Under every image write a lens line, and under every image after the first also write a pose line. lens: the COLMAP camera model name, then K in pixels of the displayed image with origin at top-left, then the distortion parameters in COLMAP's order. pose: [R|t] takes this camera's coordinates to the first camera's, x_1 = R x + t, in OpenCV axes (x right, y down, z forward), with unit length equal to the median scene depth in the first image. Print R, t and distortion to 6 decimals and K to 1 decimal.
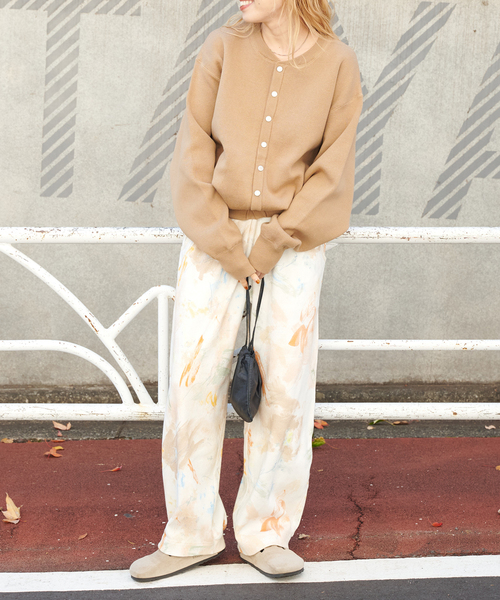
lens RADIAL K [[1498.0, 0, 249.9], [0, 1498.0, 221.5], [0, 0, 1]] dist [0.000489, -0.047304]
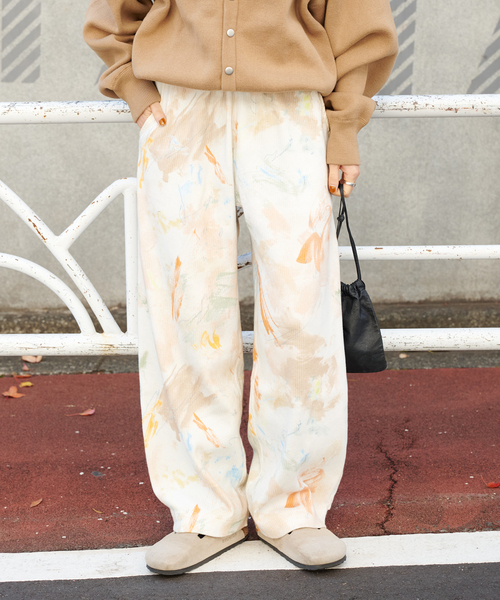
lens RADIAL K [[1289.7, 0, 248.8], [0, 1289.7, 251.7], [0, 0, 1]] dist [0.014906, -0.134646]
pose [[0.999419, -0.012442, -0.031733, 0.018932], [0.014650, 0.997418, 0.070306, 0.029849], [0.030776, -0.070730, 0.997021, 0.297942]]
